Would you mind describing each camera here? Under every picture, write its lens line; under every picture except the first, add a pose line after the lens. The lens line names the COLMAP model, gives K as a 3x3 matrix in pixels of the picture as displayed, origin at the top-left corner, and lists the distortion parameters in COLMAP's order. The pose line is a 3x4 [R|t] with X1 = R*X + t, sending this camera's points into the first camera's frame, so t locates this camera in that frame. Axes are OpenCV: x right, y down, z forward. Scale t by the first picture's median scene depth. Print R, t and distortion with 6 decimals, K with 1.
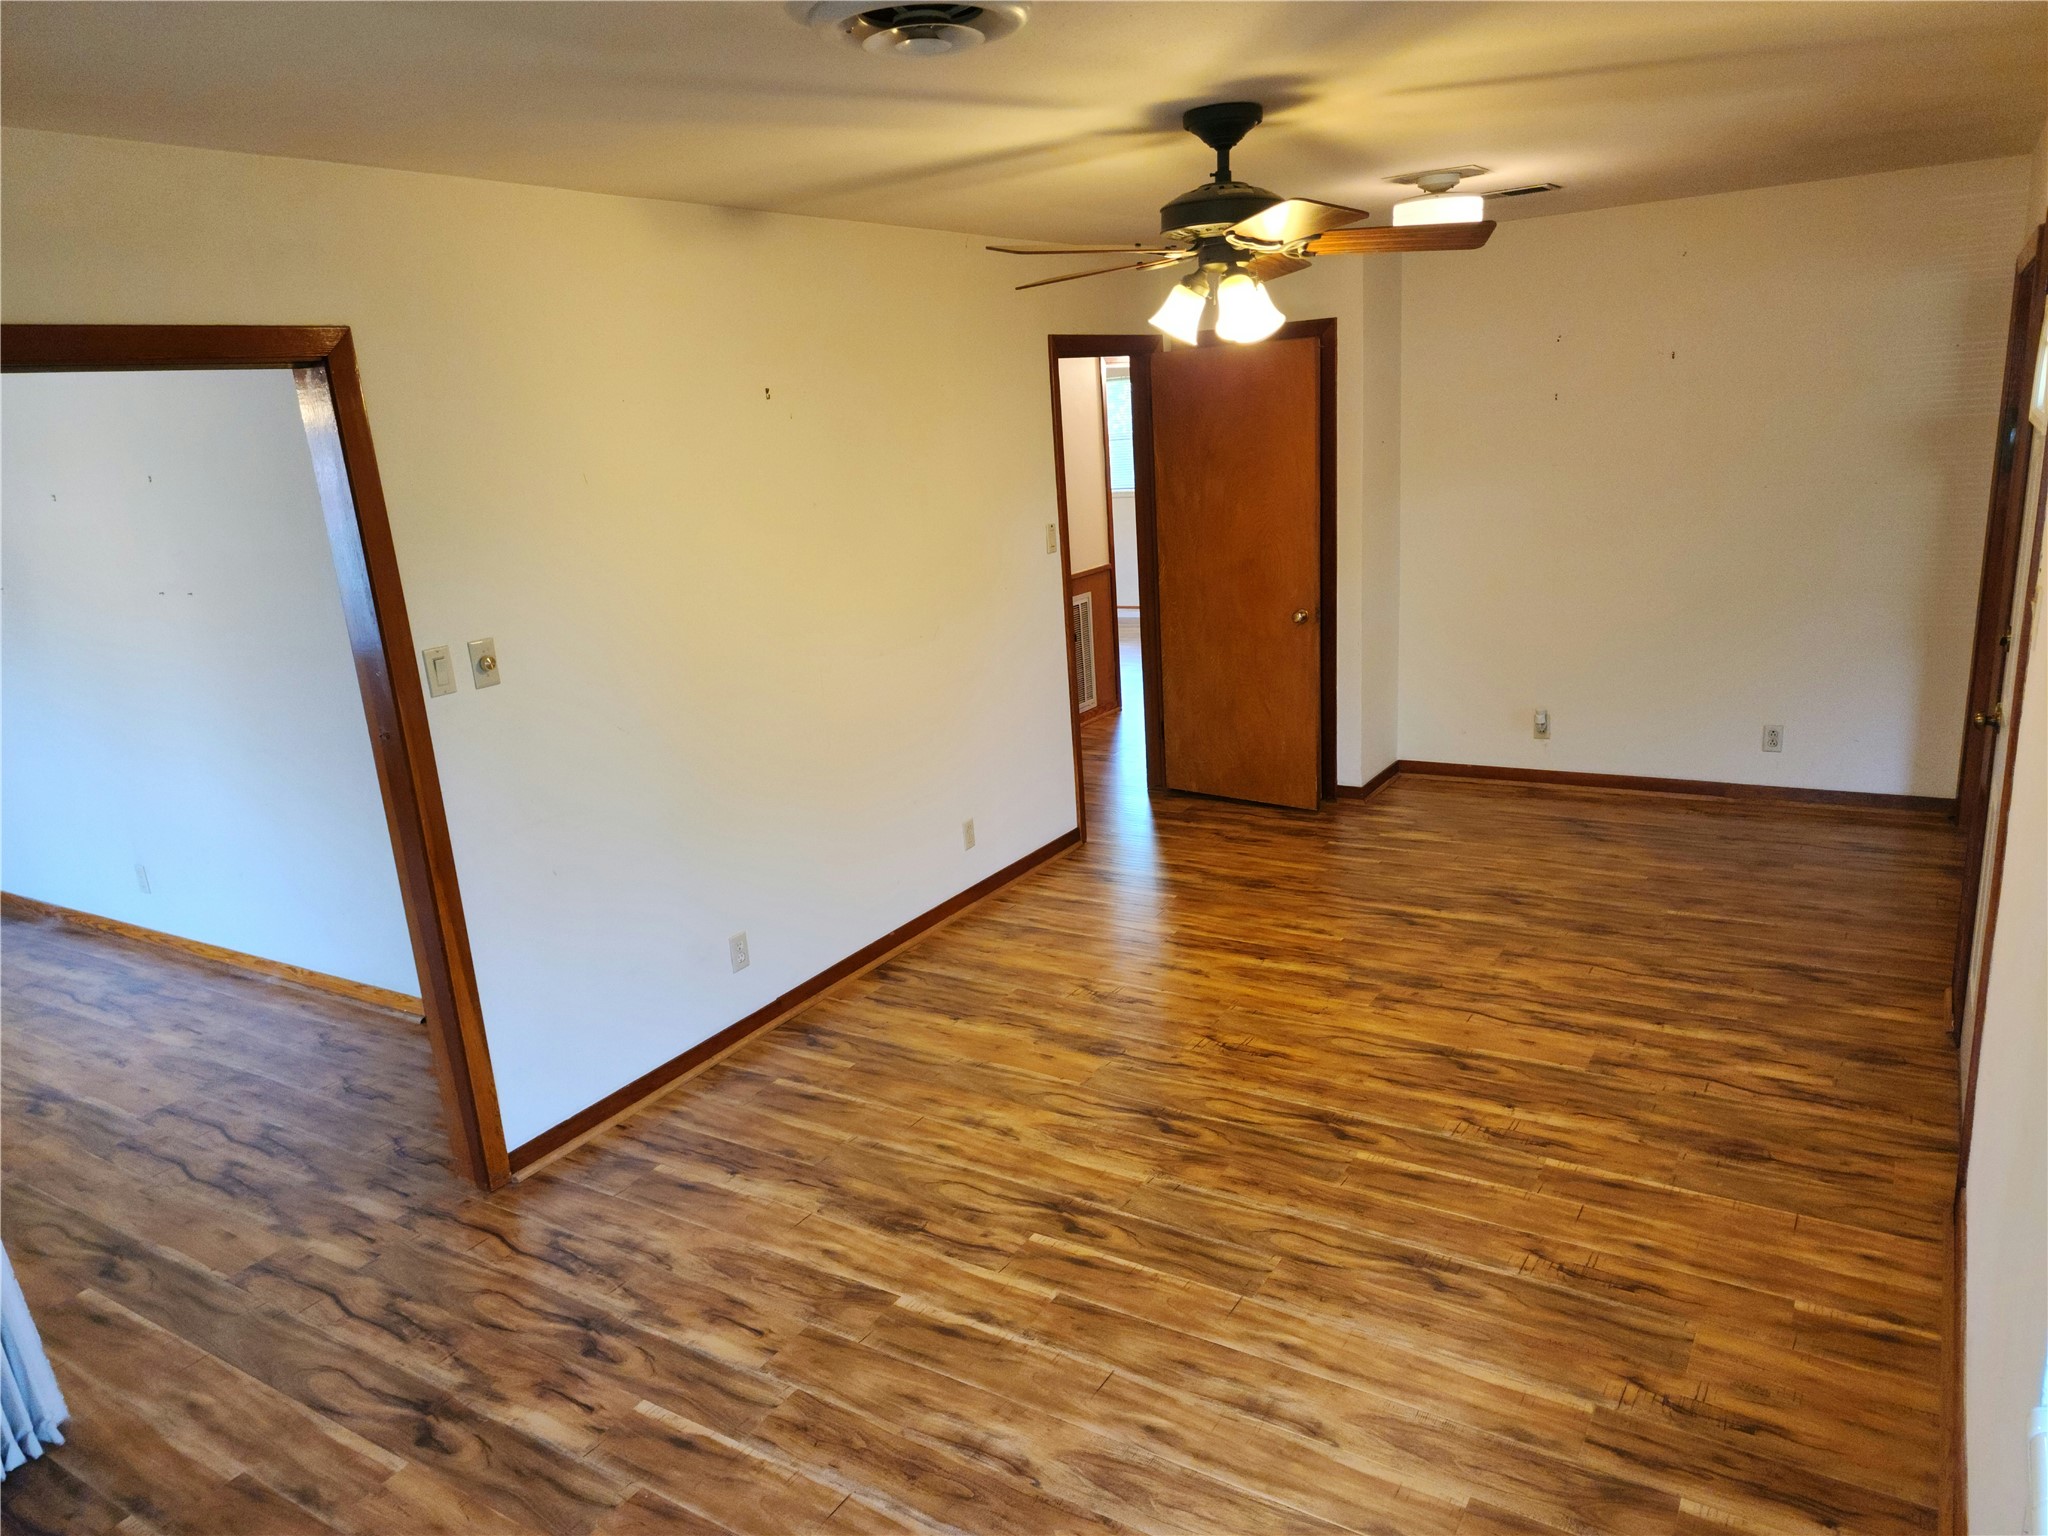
lens RADIAL K [[1377.3, 0, 1023.7], [0, 1377.3, 775.2], [0, 0, 1]] dist [0.074092, -0.065237]
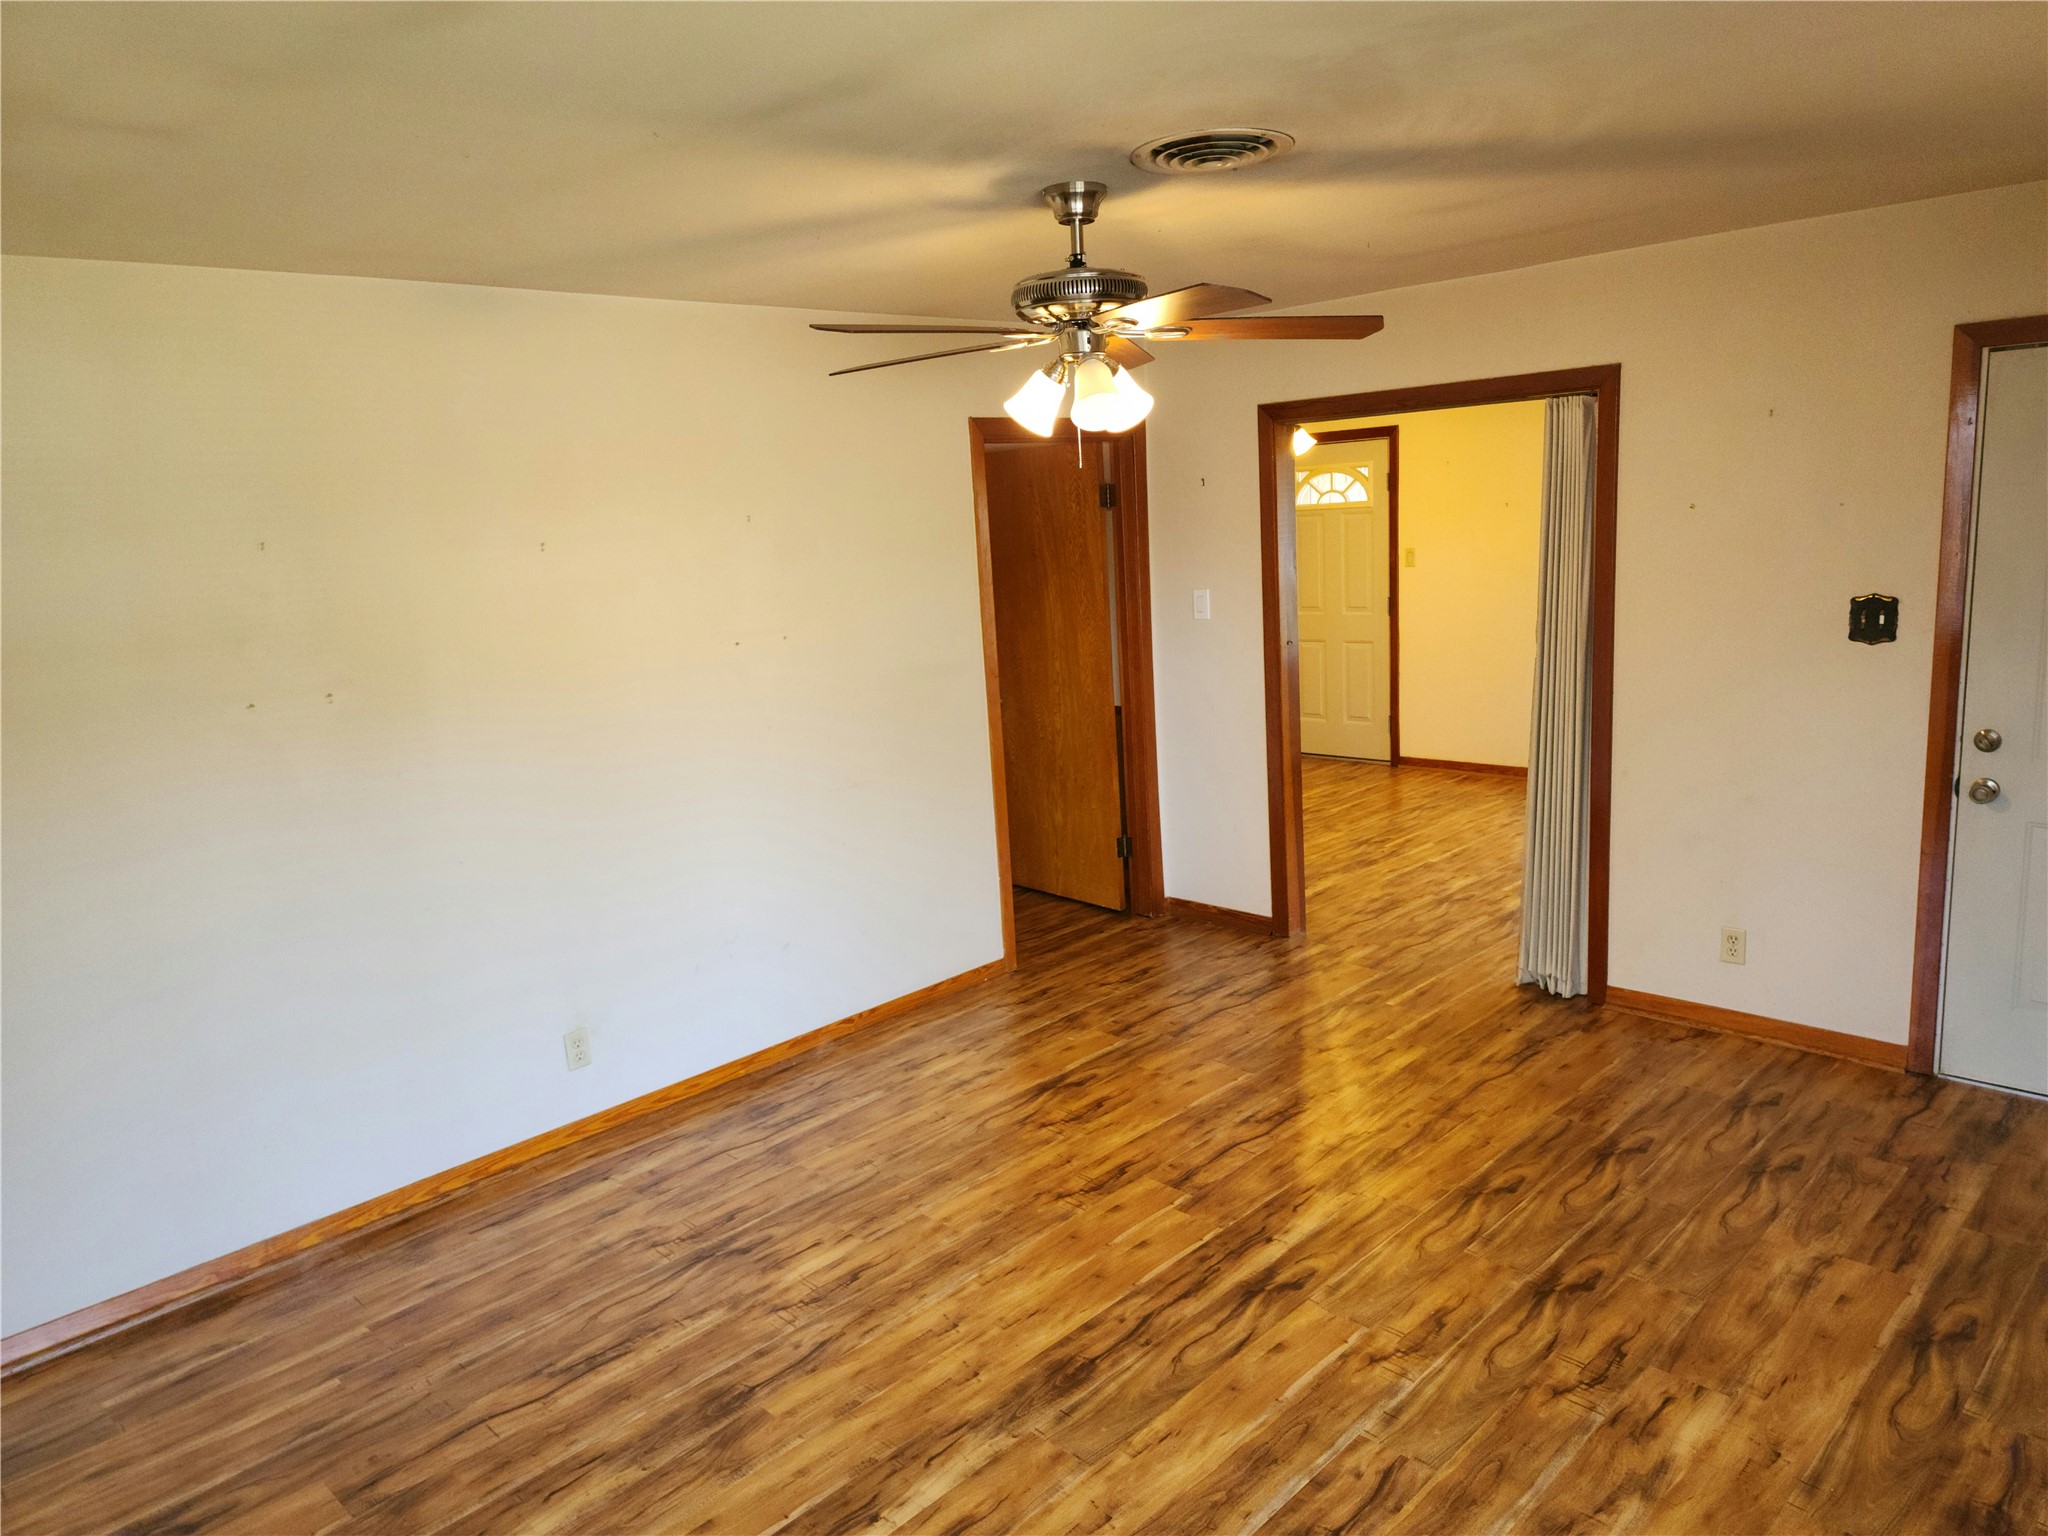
lens RADIAL K [[1377.3, 0, 1023.7], [0, 1377.3, 775.2], [0, 0, 1]] dist [0.074092, -0.065237]
pose [[0.233703, -0.126659, 0.964023, -2.168945], [0.306901, 0.950402, 0.050469, -0.051211], [-0.922602, 0.284065, 0.260984, 0.927089]]
